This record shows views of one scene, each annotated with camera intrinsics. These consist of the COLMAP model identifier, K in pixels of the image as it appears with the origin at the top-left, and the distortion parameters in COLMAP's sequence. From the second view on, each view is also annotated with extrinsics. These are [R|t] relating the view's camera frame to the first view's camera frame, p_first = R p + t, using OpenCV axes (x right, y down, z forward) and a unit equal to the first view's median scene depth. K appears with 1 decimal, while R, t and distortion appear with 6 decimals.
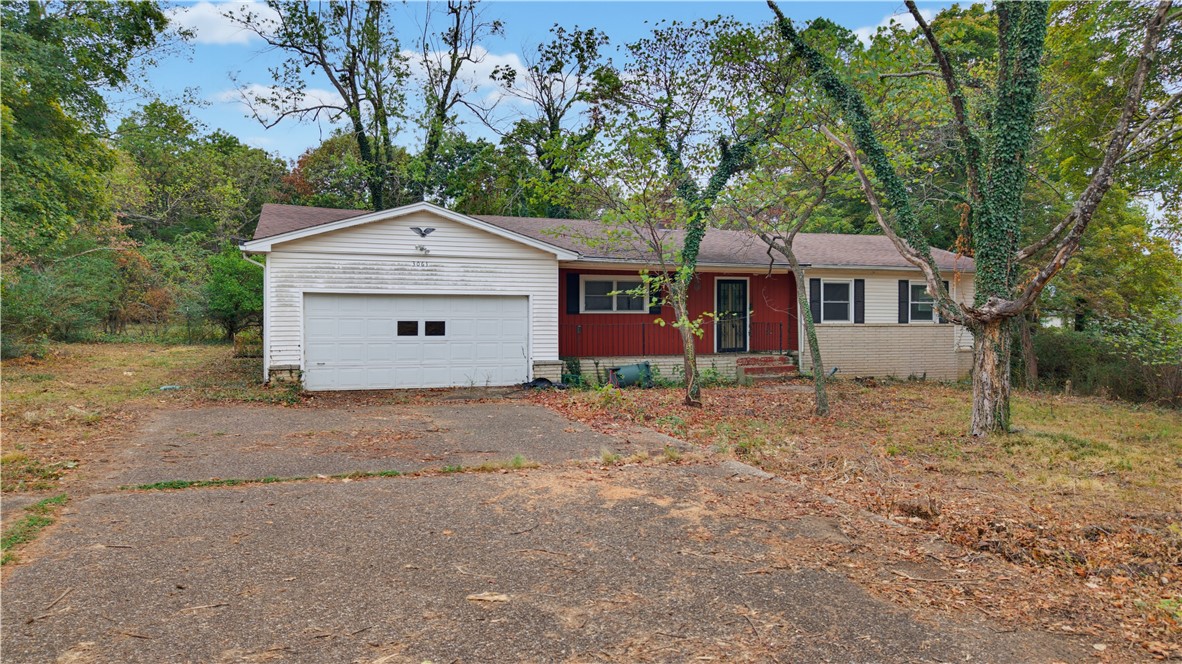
lens RADIAL K [[775.0, 0, 591.1], [0, 775.0, 327.2], [0, 0, 1]] dist [0.028782, -0.032334]
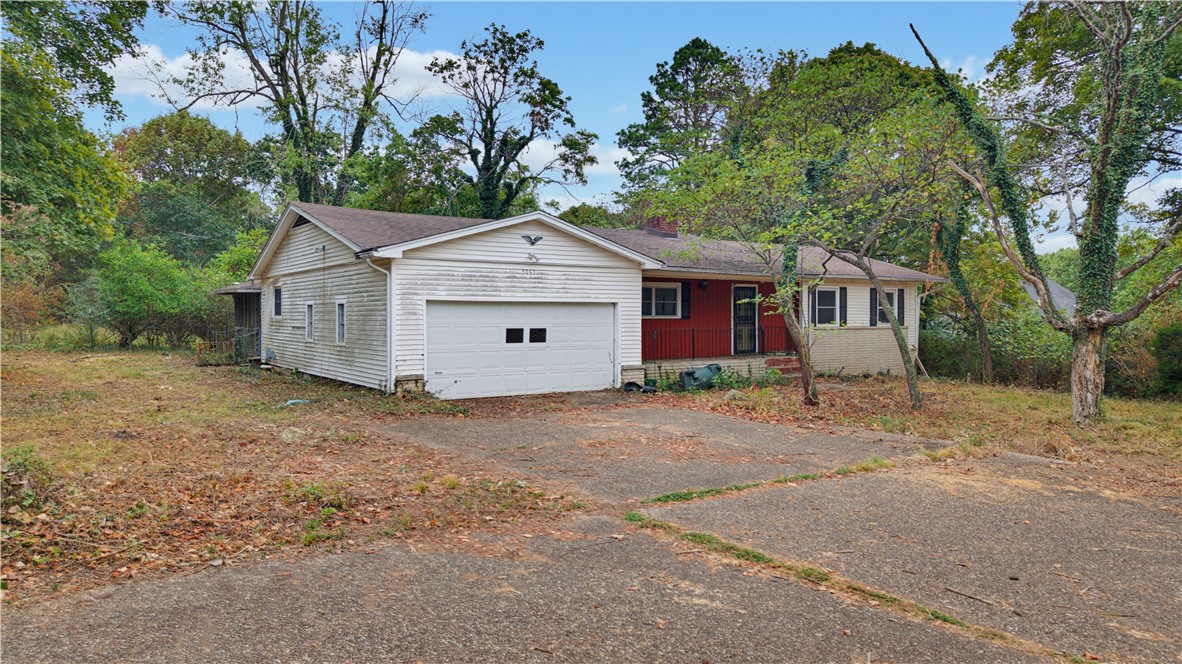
lens RADIAL K [[775.0, 0, 587.0], [0, 775.0, 330.1], [0, 0, 1]] dist [0.028782, -0.032334]
pose [[0.968874, -0.006125, 0.247478, -0.381737], [0.004522, 0.999965, 0.007044, -0.011989], [-0.247512, -0.005706, 0.968868, 0.005241]]
